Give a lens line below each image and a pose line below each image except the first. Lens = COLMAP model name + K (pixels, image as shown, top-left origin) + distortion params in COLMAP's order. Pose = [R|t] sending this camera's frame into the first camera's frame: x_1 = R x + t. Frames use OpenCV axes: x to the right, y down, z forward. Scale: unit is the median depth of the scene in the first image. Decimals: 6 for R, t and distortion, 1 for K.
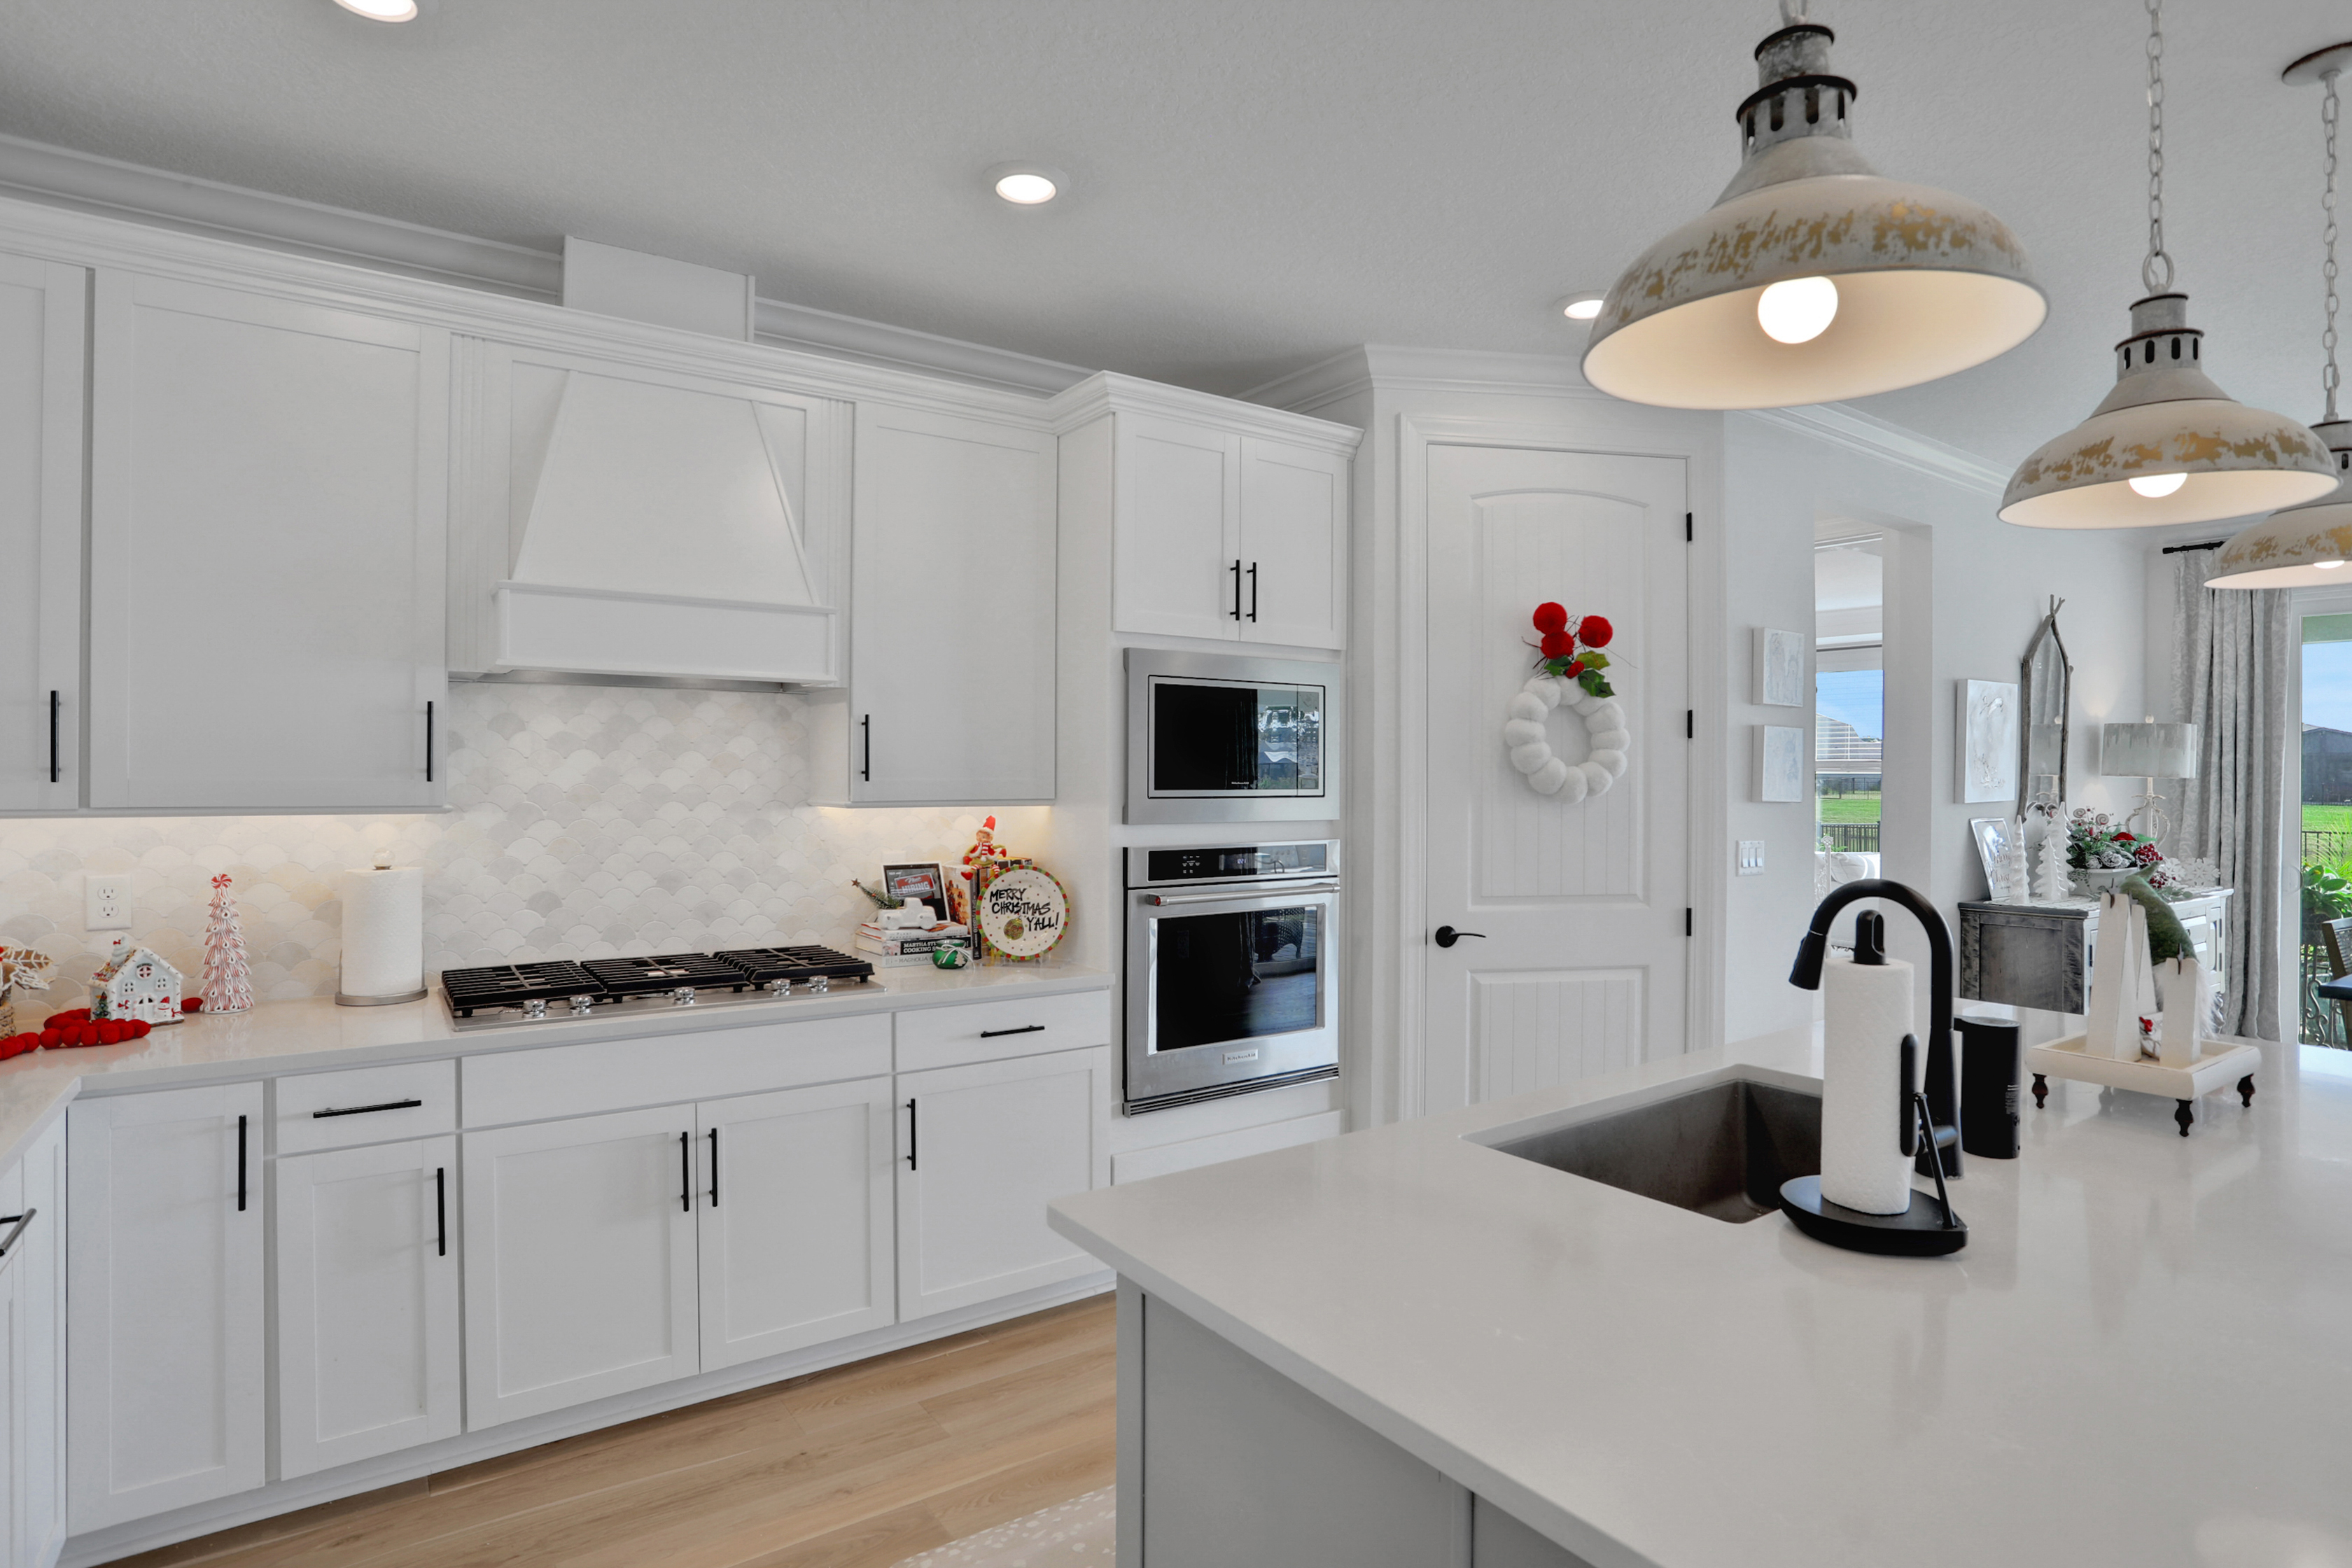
lens RADIAL K [[1201.5, 0, 1177.9], [0, 1201.5, 777.6], [0, 0, 1]] dist [-0.035109, 0.013824]
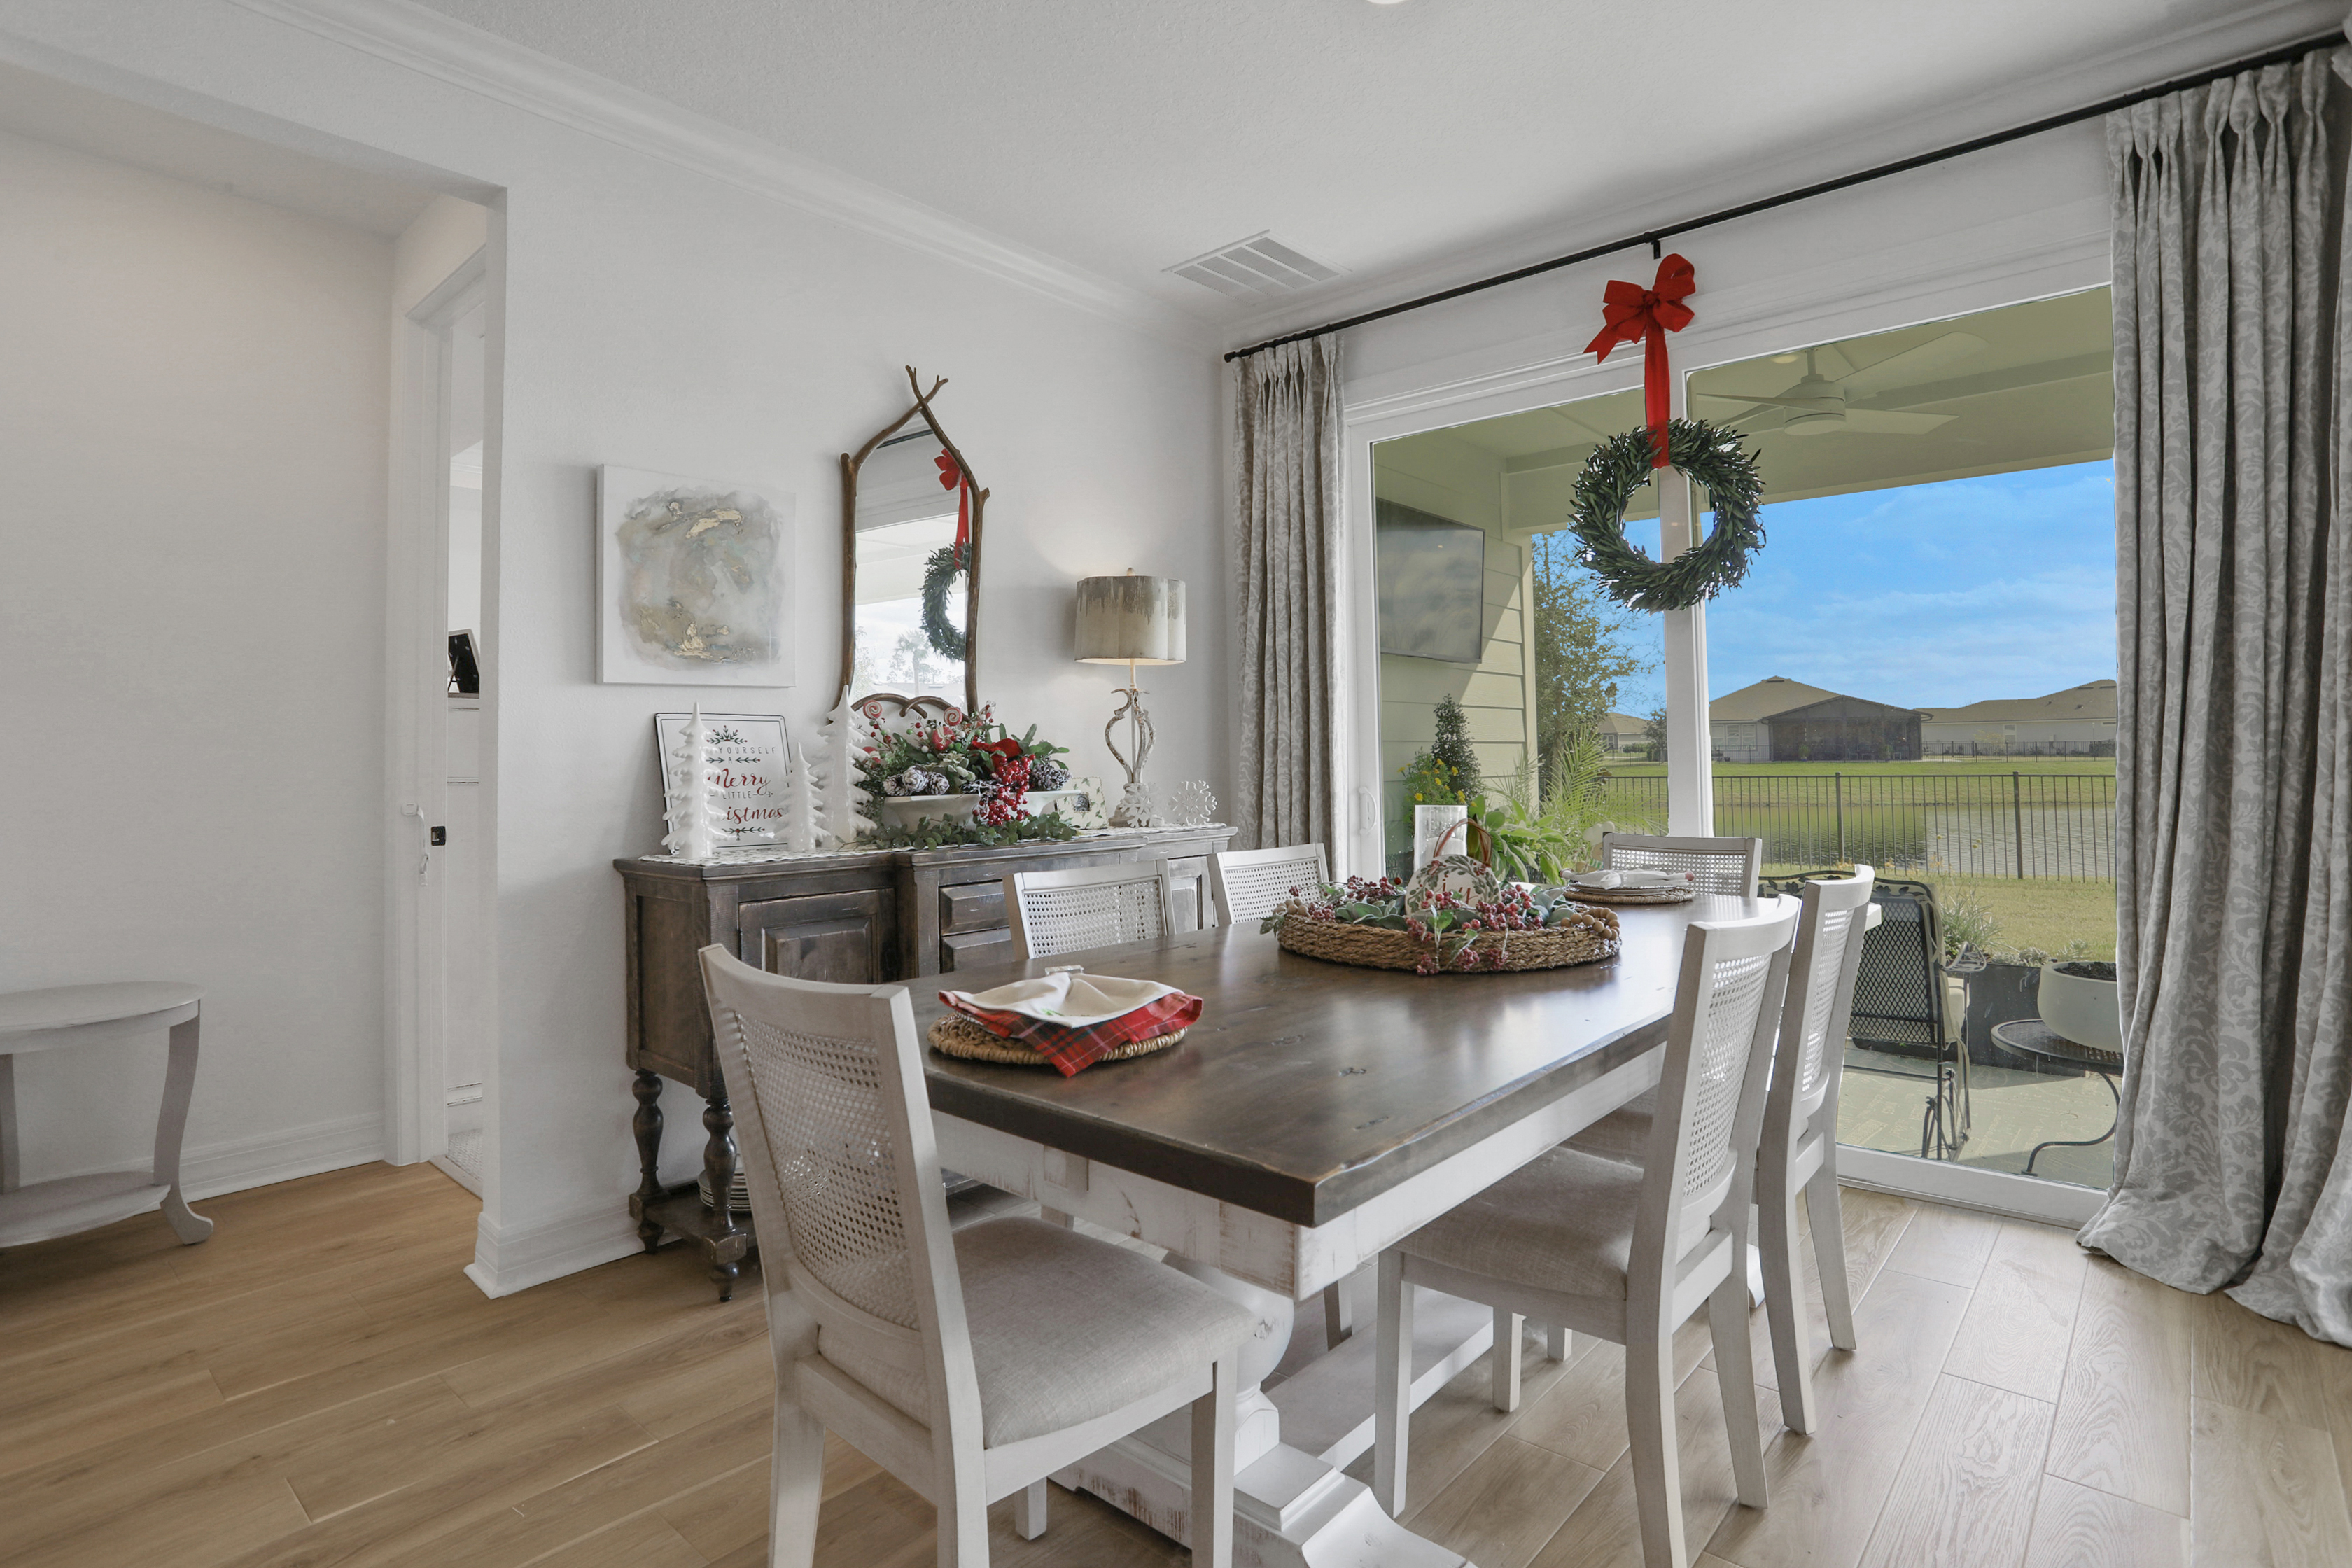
lens RADIAL K [[1201.5, 0, 1199.4], [0, 1201.5, 700.8], [0, 0, 1]] dist [-0.035109, 0.013824]
pose [[0.970862, -0.006131, 0.239561, 1.180696], [0.016928, 0.998930, -0.043042, 0.087876], [-0.239040, 0.045843, 0.969927, 0.558264]]
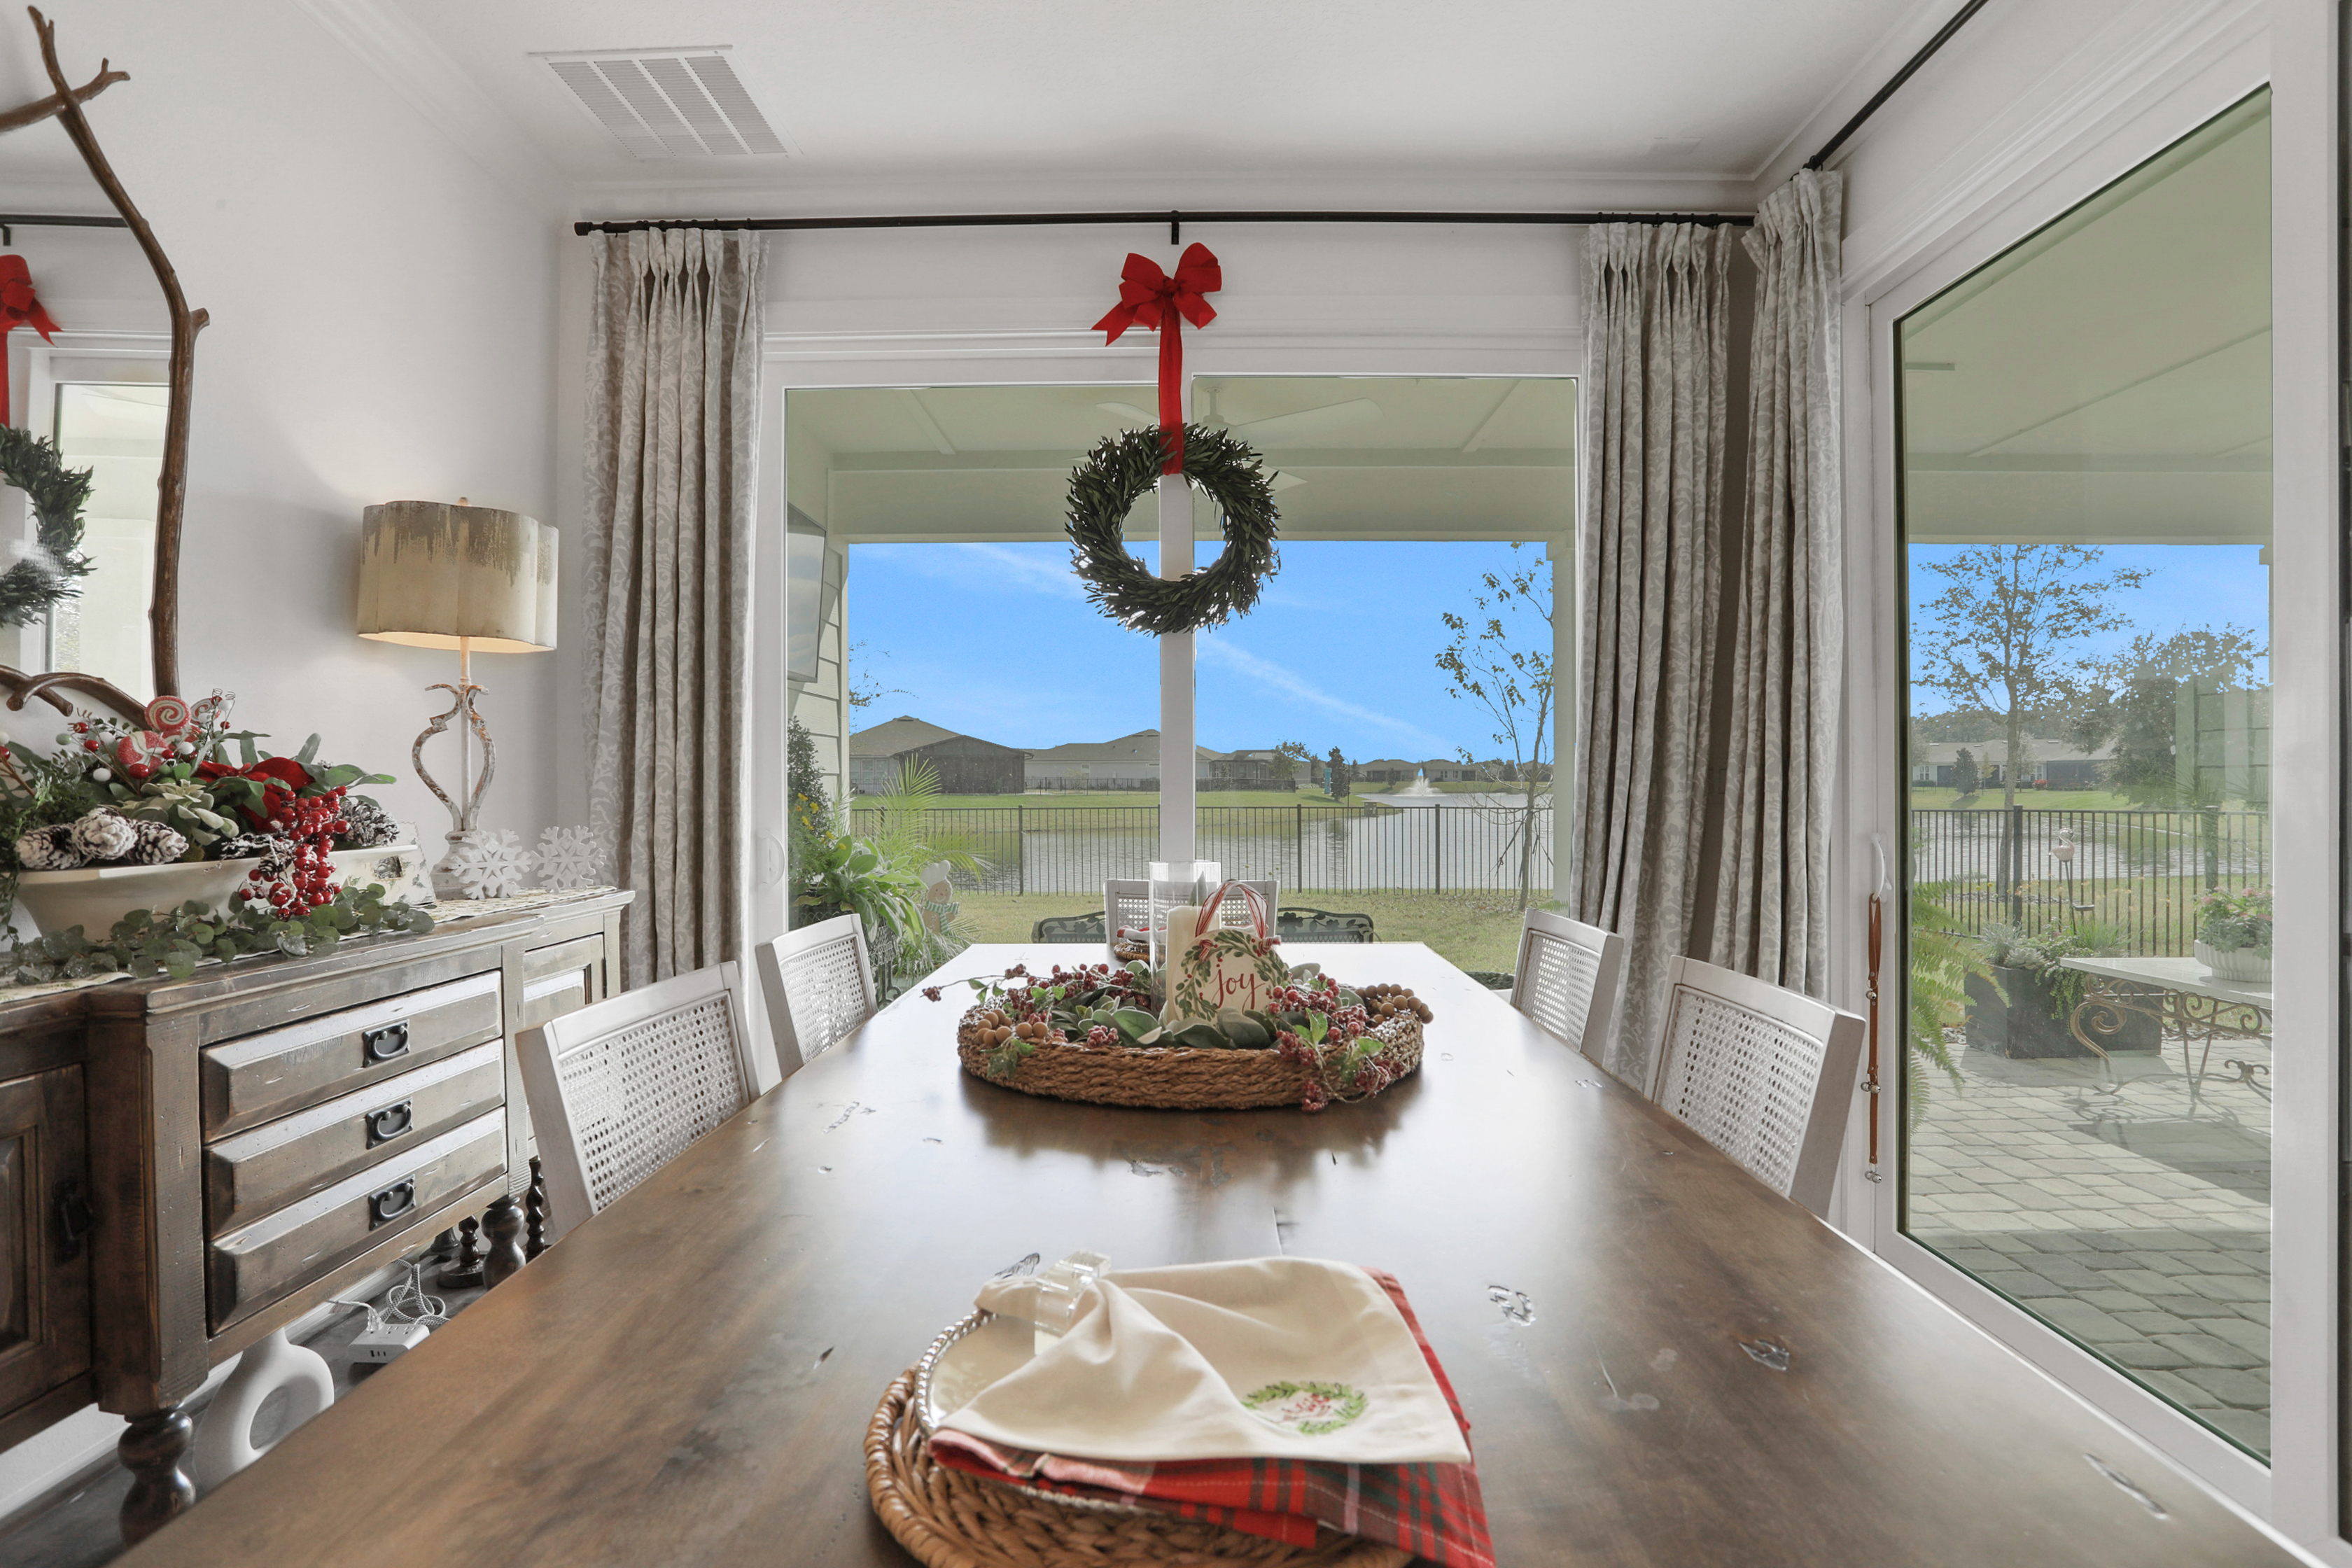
lens RADIAL K [[1161.9, 0, 1180.2], [0, 1161.9, 776.9], [0, 0, 1]] dist [-0.055050, 0.013119]
pose [[0.586093, -0.005016, 0.810228, 1.082907], [0.005579, 0.999982, 0.002155, 0.083789], [-0.810225, 0.003257, 0.586110, 0.919992]]
